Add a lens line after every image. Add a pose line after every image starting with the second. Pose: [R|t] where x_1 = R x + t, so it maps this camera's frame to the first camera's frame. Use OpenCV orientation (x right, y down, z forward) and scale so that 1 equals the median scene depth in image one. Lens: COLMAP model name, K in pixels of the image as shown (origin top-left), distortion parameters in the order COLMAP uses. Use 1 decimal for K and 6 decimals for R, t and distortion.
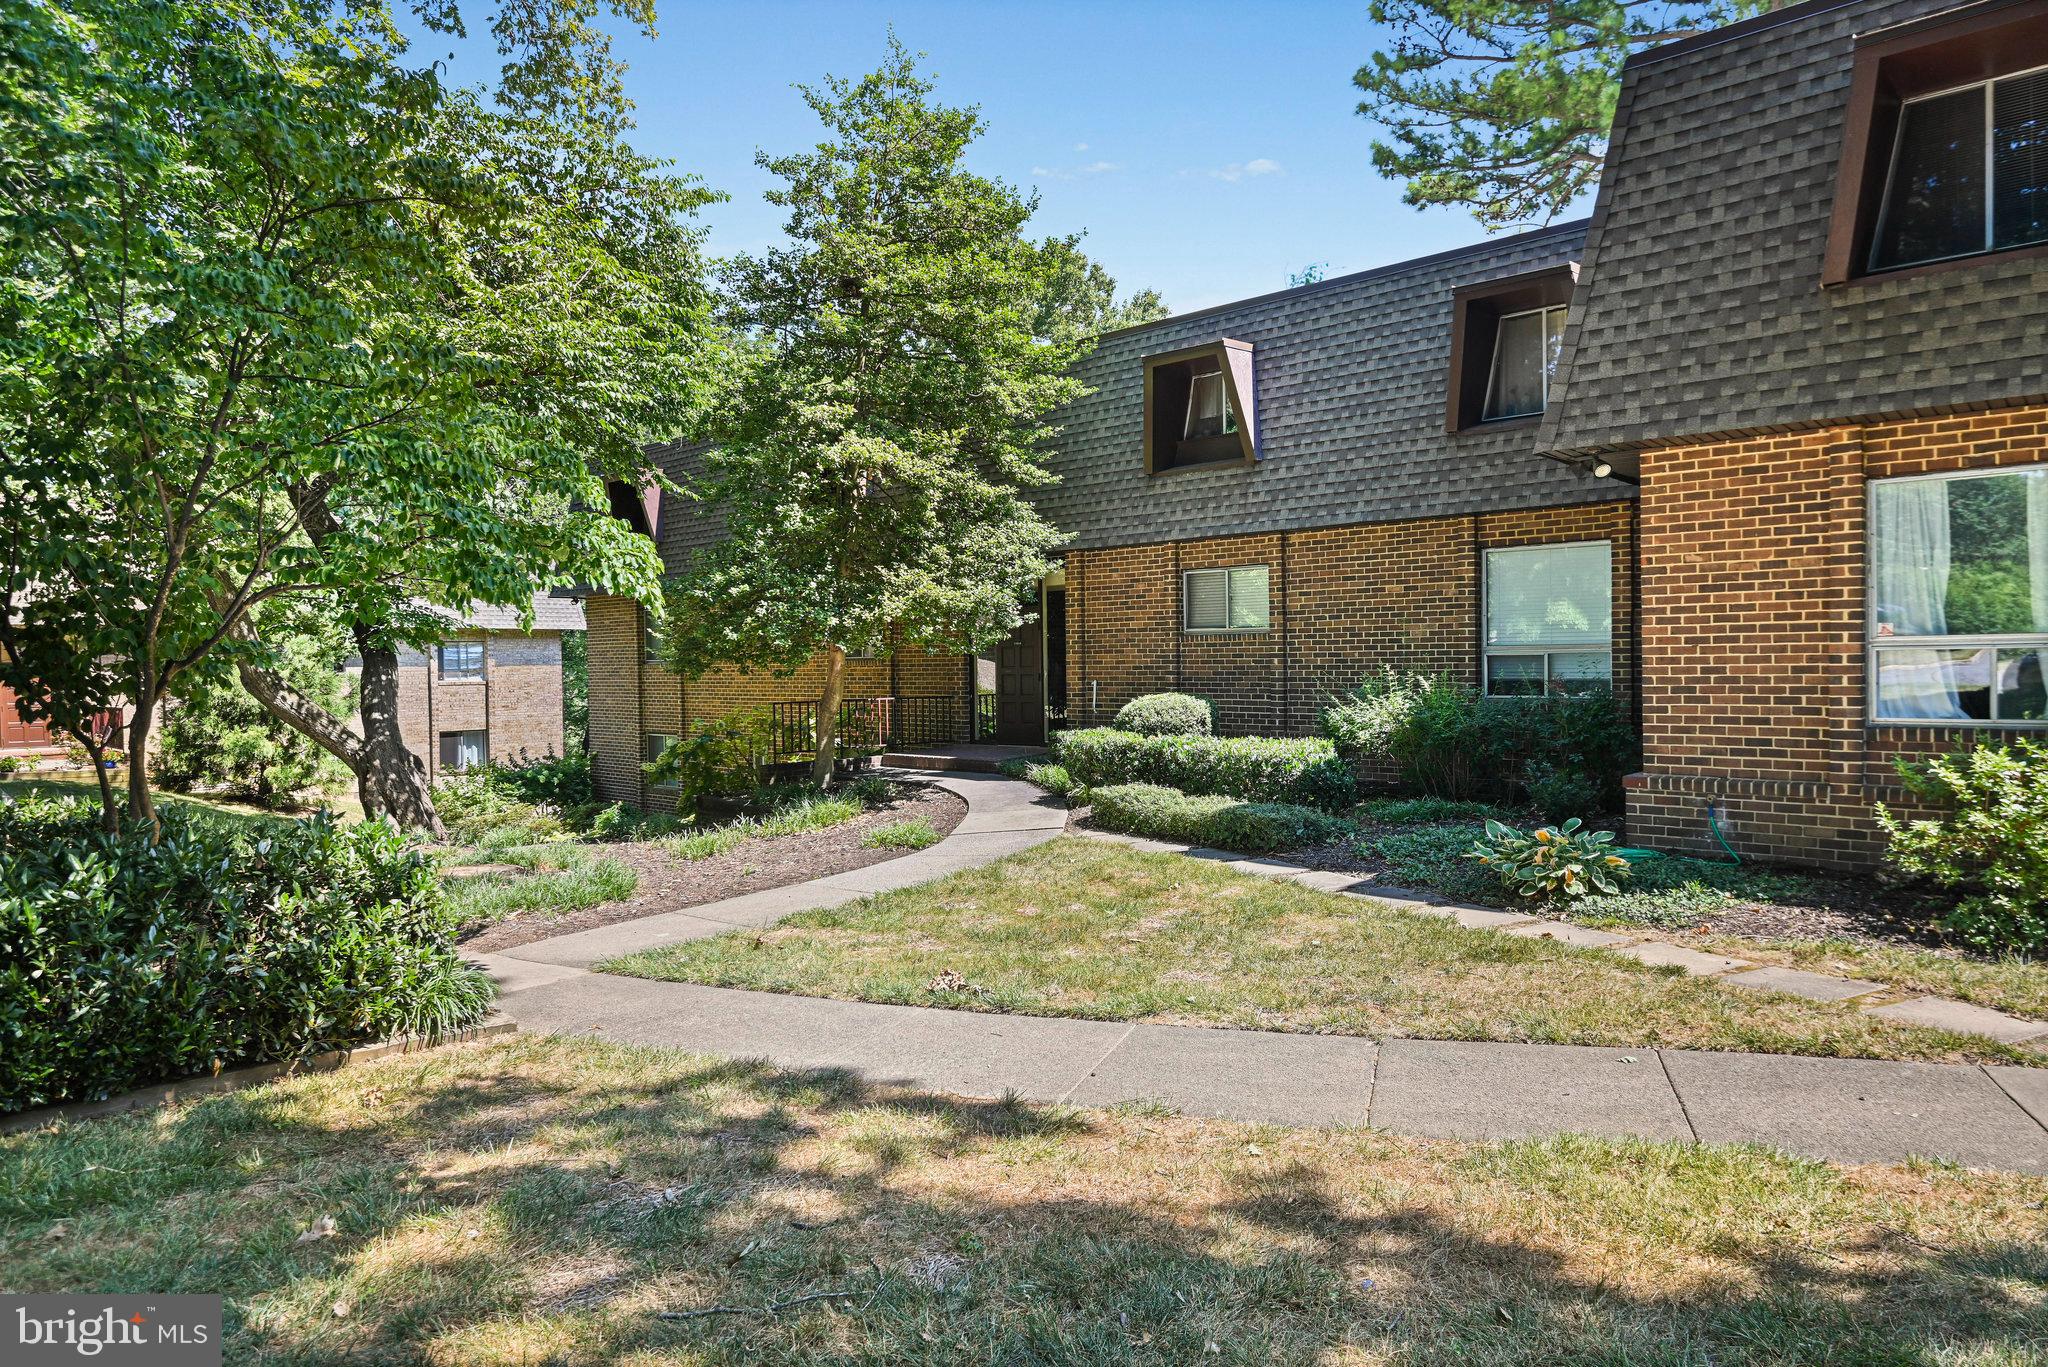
lens RADIAL K [[1224.8, 0, 1021.7], [0, 1224.8, 680.4], [0, 0, 1]] dist [-0.006507, -0.002175]
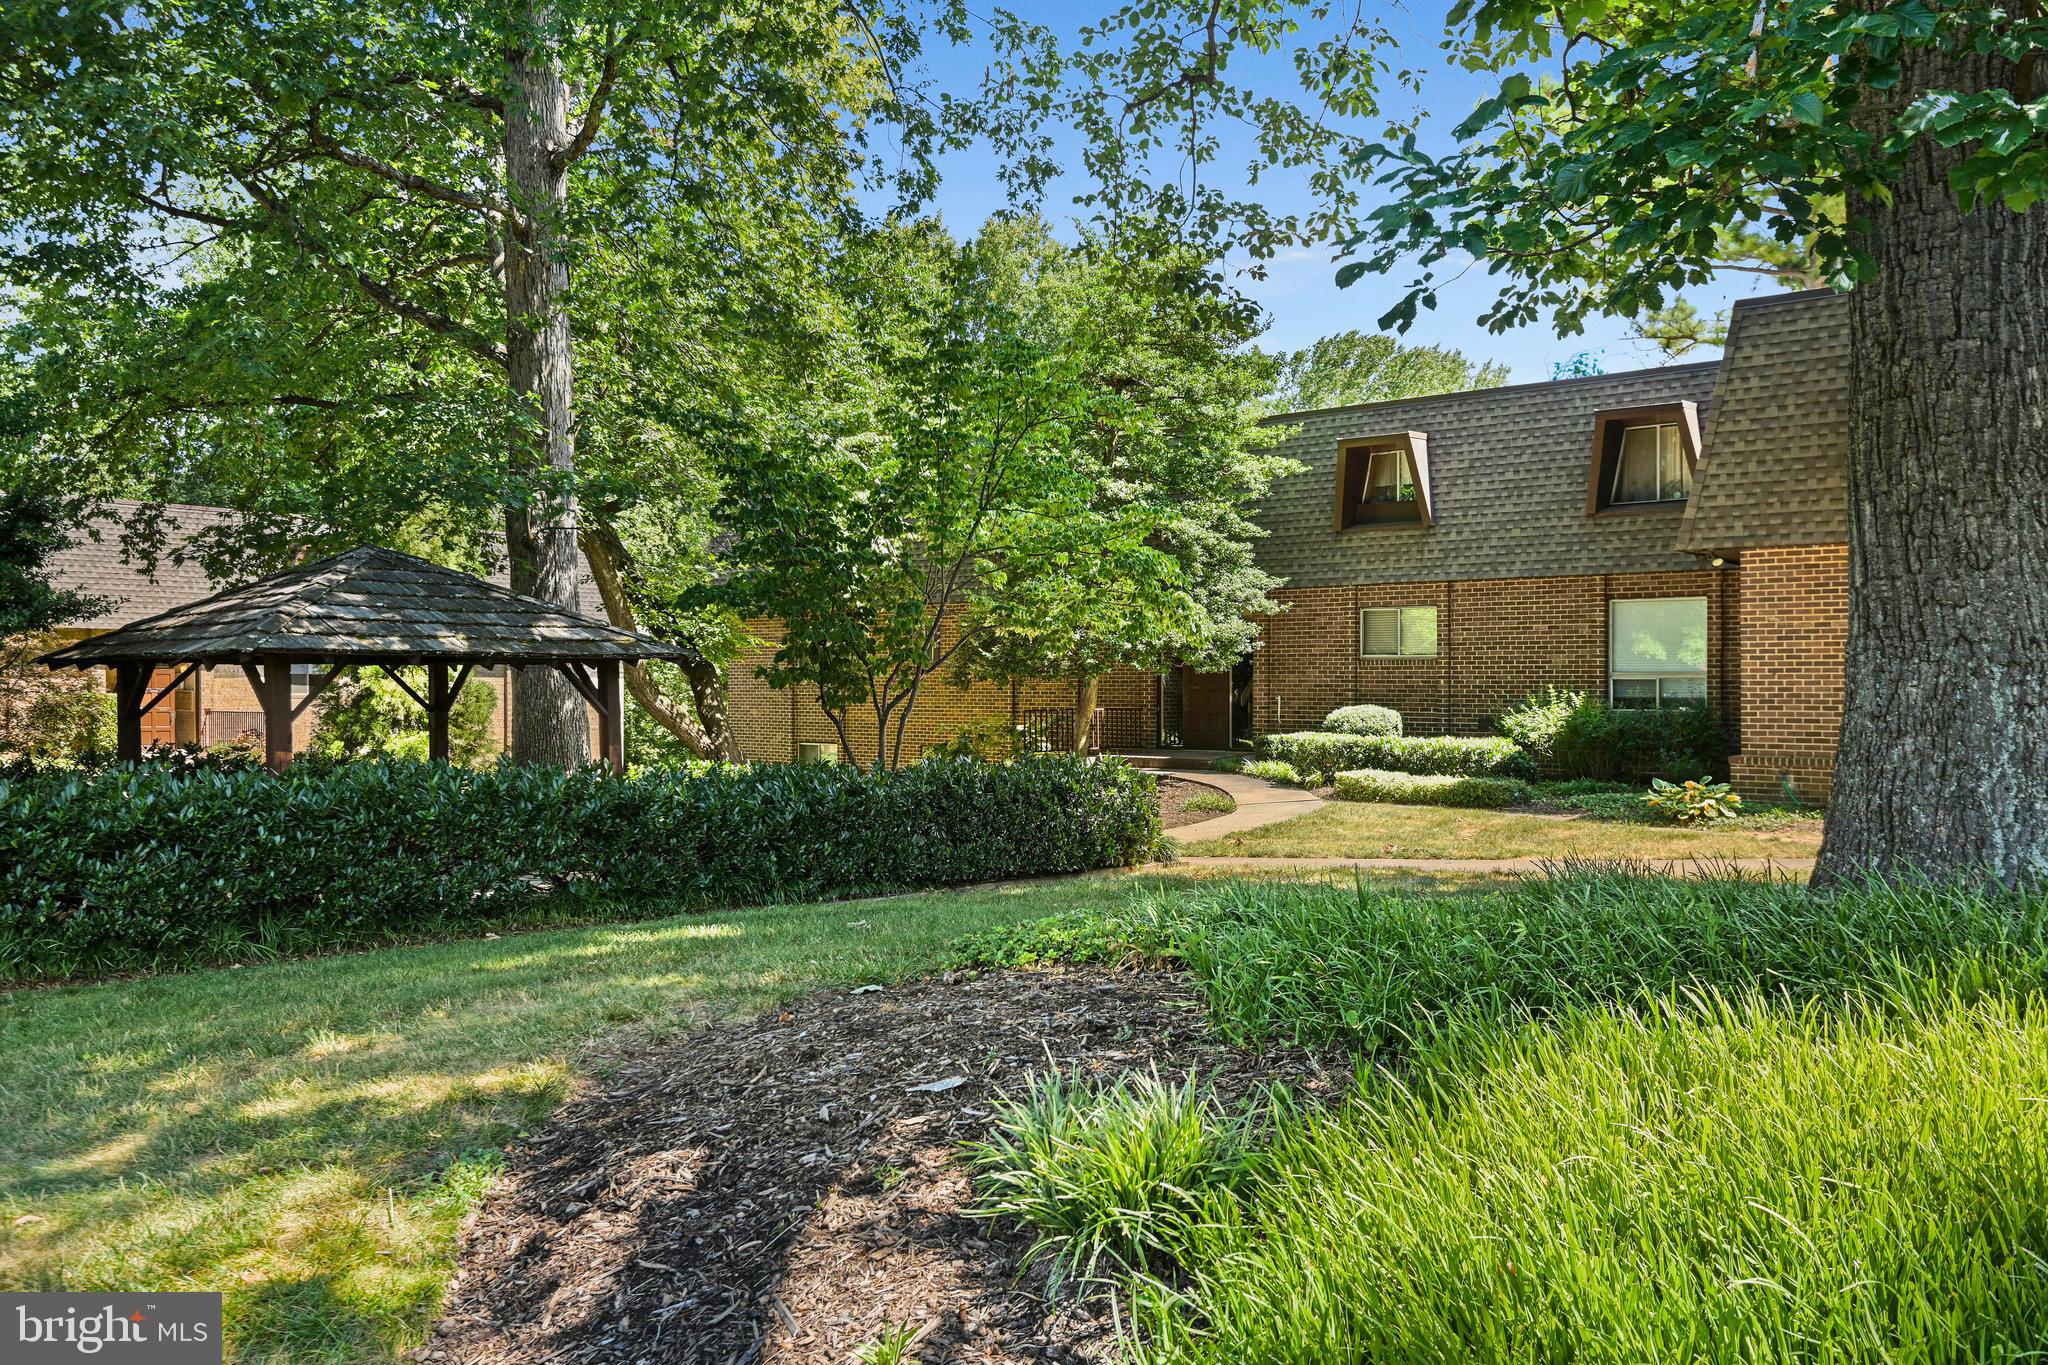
lens RADIAL K [[1488.7, 0, 1028.9], [0, 1488.7, 684.7], [0, 0, 1]] dist [0.004324, 0.002164]
pose [[0.997555, 0.013542, 0.068559, -0.372789], [-0.012577, 0.999816, -0.014487, 0.017659], [-0.068742, 0.013589, 0.997542, -0.589199]]
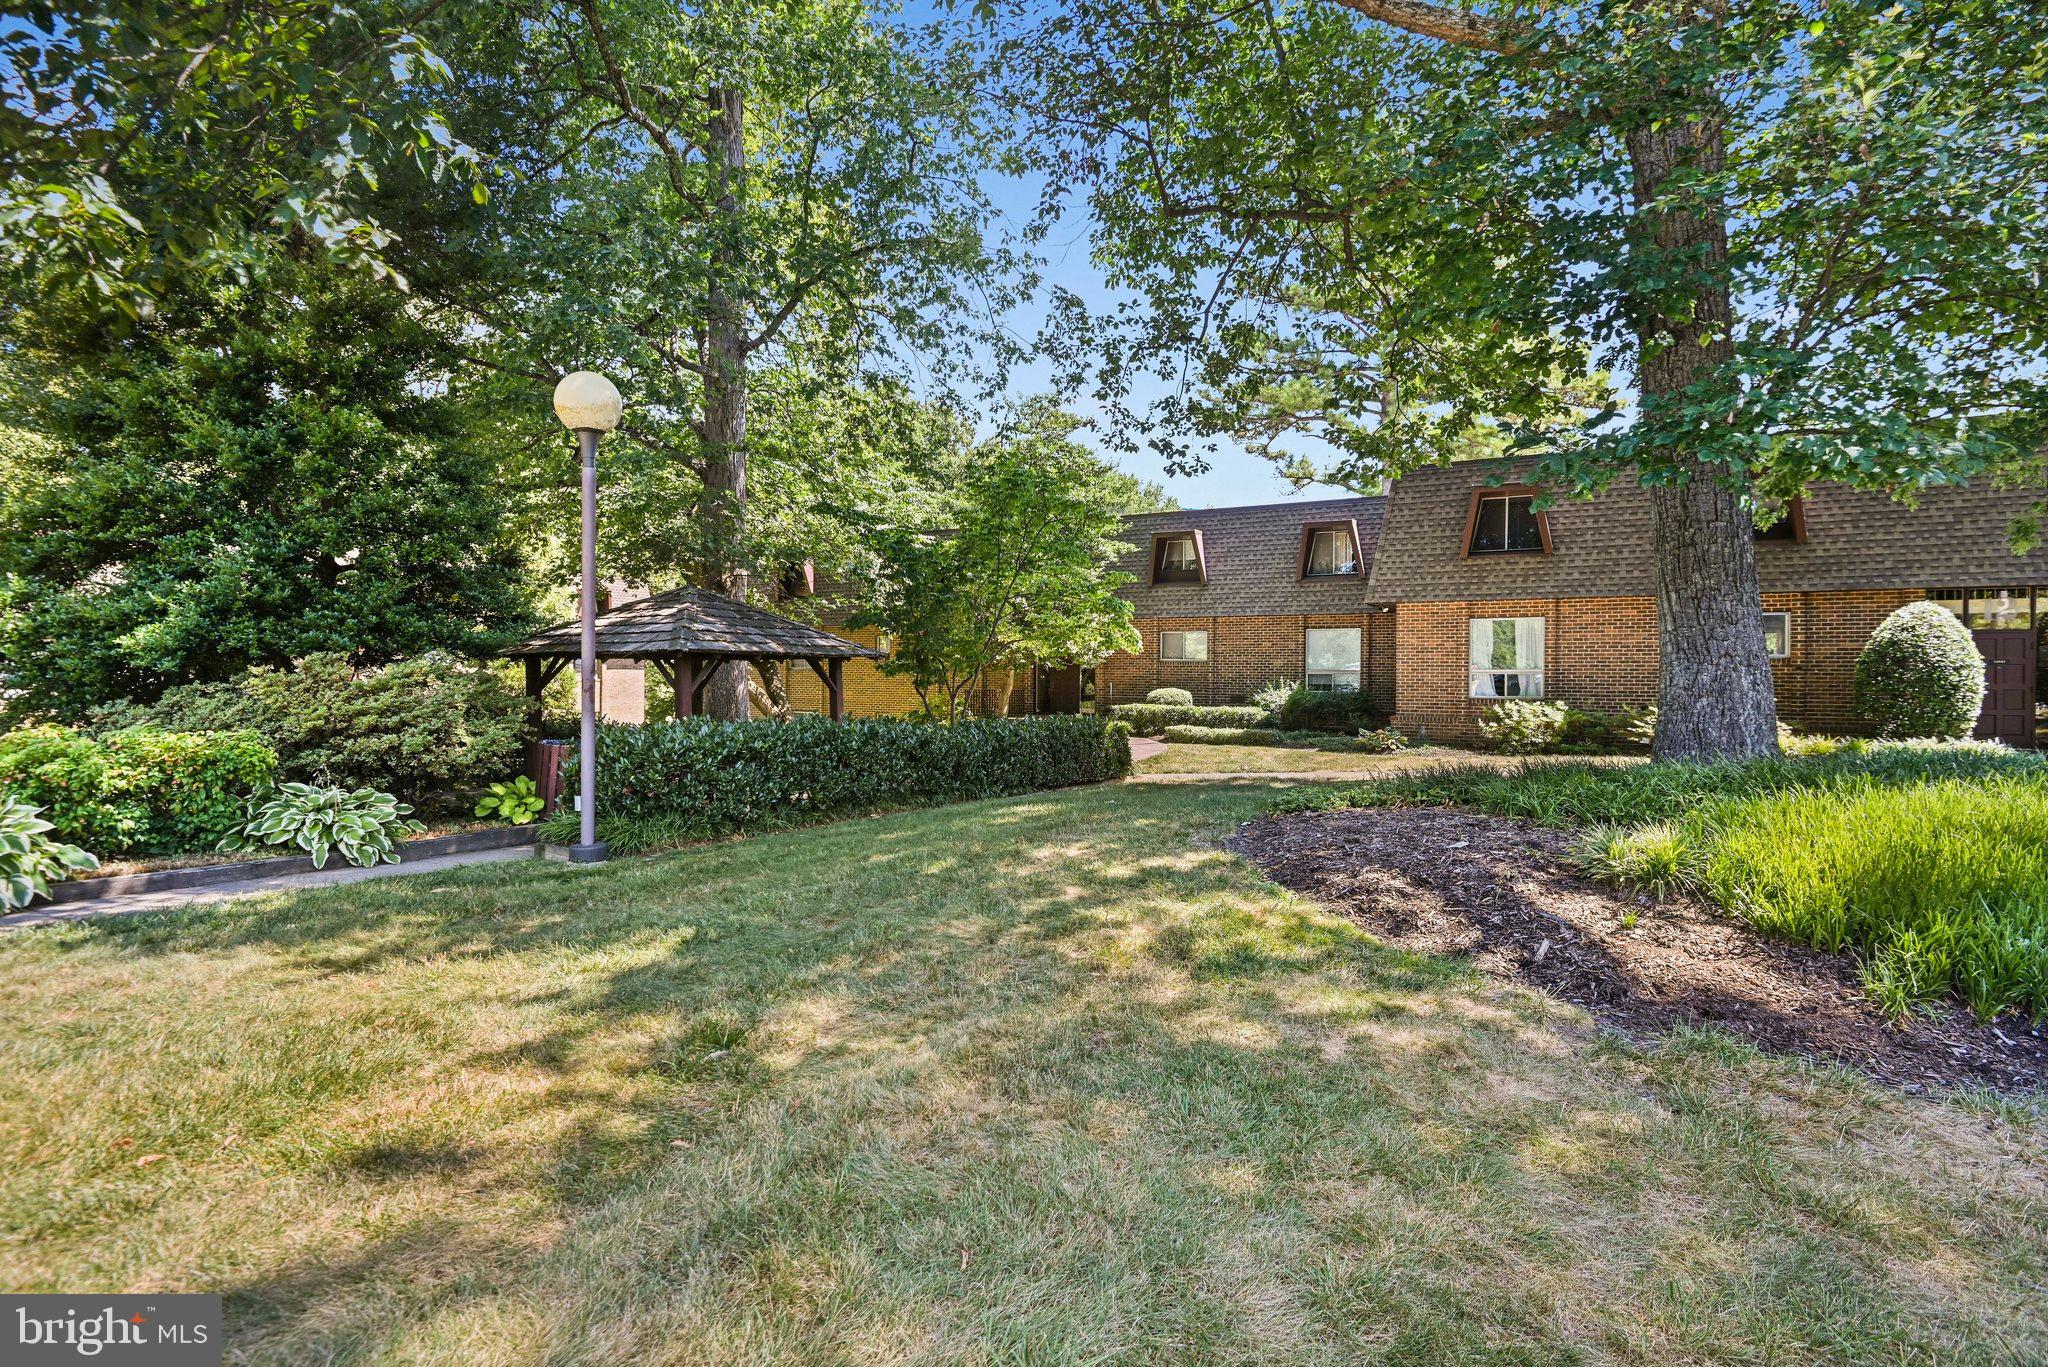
lens RADIAL K [[953.7, 0, 1010.9], [0, 953.7, 682.4], [0, 0, 1]] dist [-0.003800, -0.000241]
pose [[0.968091, 0.017319, 0.250002, -0.646638], [-0.015066, 0.999827, -0.010922, 0.025612], [-0.250147, 0.006807, 0.968184, -0.654488]]
